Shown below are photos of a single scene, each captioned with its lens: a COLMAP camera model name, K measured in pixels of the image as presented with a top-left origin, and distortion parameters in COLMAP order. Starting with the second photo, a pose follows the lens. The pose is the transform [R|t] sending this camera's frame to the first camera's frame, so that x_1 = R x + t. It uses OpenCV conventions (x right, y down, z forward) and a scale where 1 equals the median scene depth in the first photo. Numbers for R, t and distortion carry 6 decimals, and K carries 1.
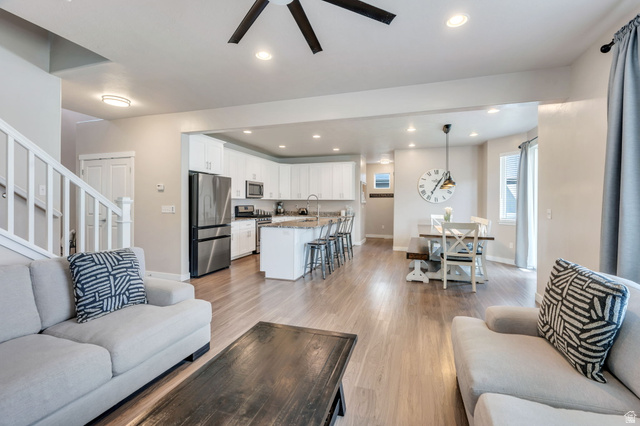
lens RADIAL K [[284.0, 0, 320.0], [0, 284.0, 213.0], [0, 0, 1]] dist [-0.000671, 0.000158]
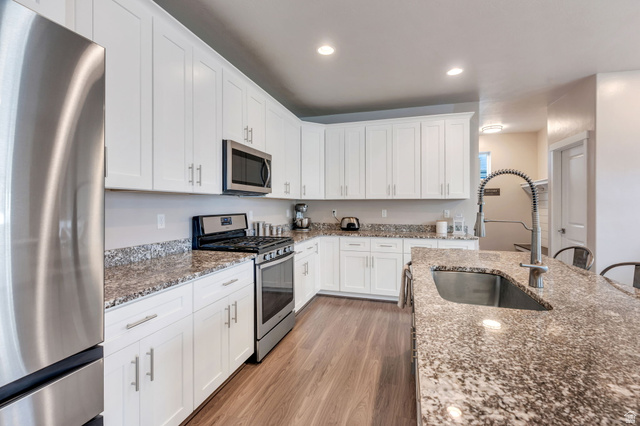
lens RADIAL K [[284.0, 0, 320.0], [0, 284.0, 213.0], [0, 0, 1]] dist [-0.000671, 0.000158]
pose [[0.999576, -0.007260, 0.028183, -0.138305], [0.007569, 0.999912, -0.010870, -0.021372], [-0.028102, 0.011079, 0.999544, 0.584641]]
